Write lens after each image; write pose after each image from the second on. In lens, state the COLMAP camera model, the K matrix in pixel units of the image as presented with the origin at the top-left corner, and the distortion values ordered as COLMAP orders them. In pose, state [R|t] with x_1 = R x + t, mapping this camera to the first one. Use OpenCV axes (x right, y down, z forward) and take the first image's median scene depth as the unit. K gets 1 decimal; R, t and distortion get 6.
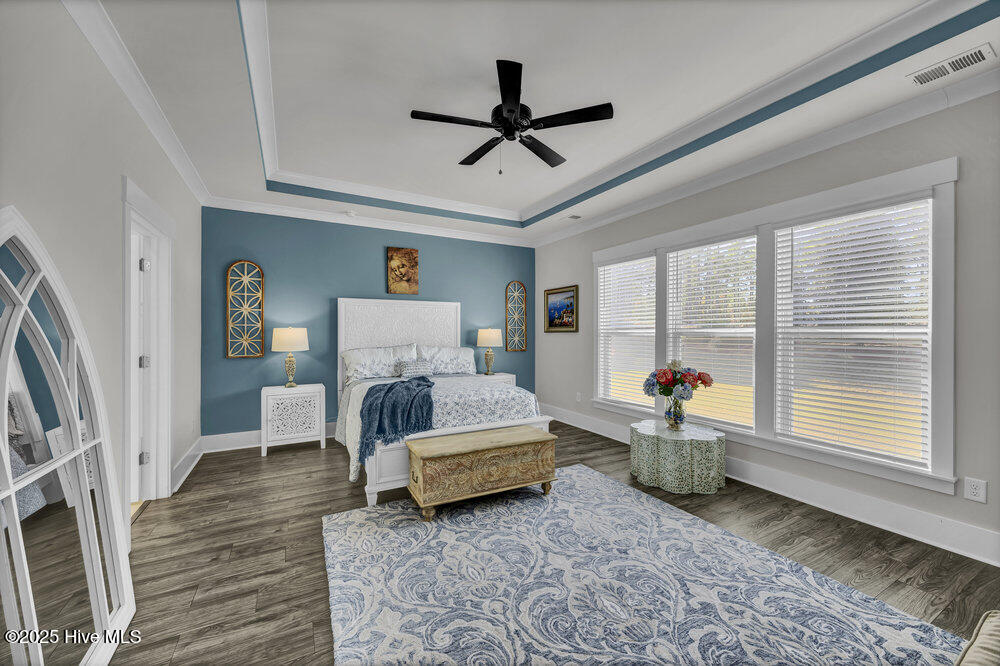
lens RADIAL K [[385.4, 0, 503.7], [0, 385.4, 333.6], [0, 0, 1]] dist [-0.007988, 0.000372]
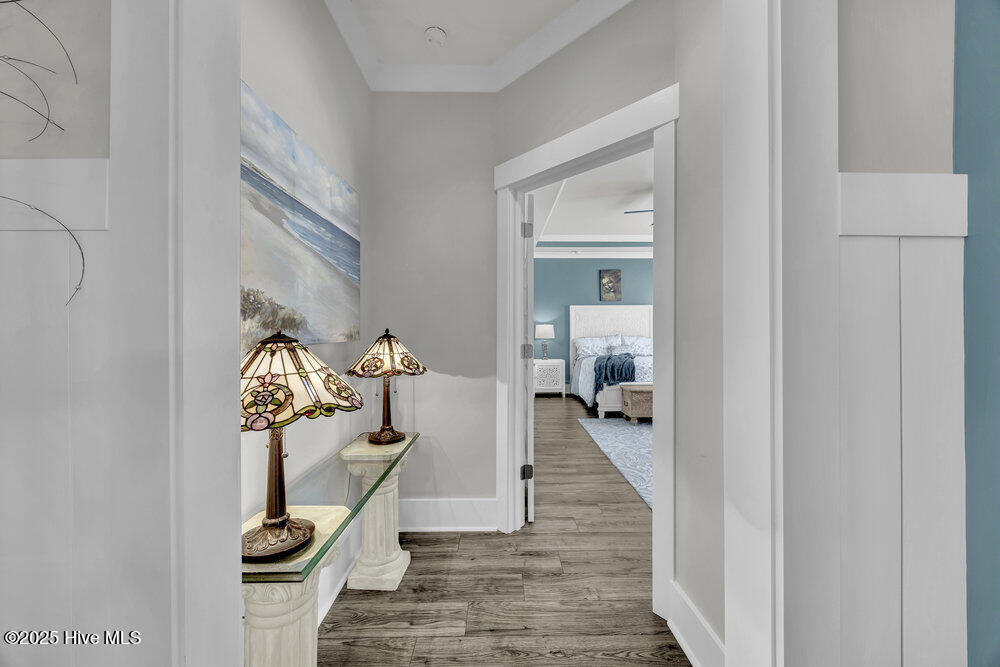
lens RADIAL K [[385.4, 0, 503.7], [0, 385.4, 334.1], [0, 0, 1]] dist [-0.007988, 0.000372]
pose [[0.884150, -0.007028, -0.467150, 0.098922], [0.007164, 0.999973, -0.001486, 0.036158], [0.467148, -0.002033, 0.884177, -0.778235]]
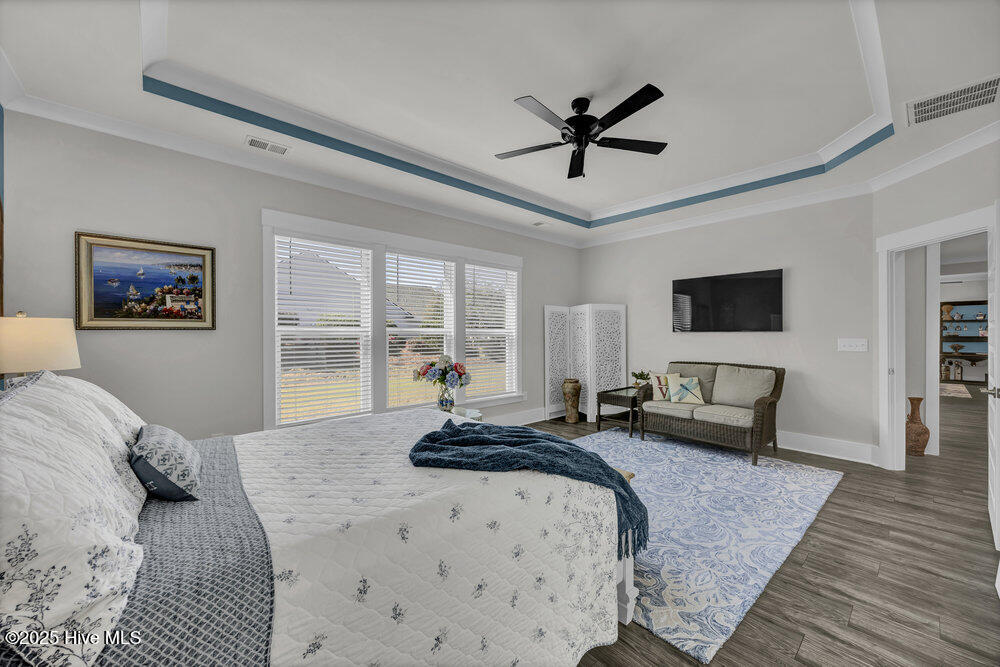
lens RADIAL K [[385.4, 0, 503.7], [0, 385.4, 334.1], [0, 0, 1]] dist [-0.007988, 0.000372]
pose [[-0.231657, -0.000660, 0.972797, -0.794609], [0.001841, 0.999998, 0.001117, 0.005188], [-0.972796, 0.002050, -0.231655, 1.196109]]
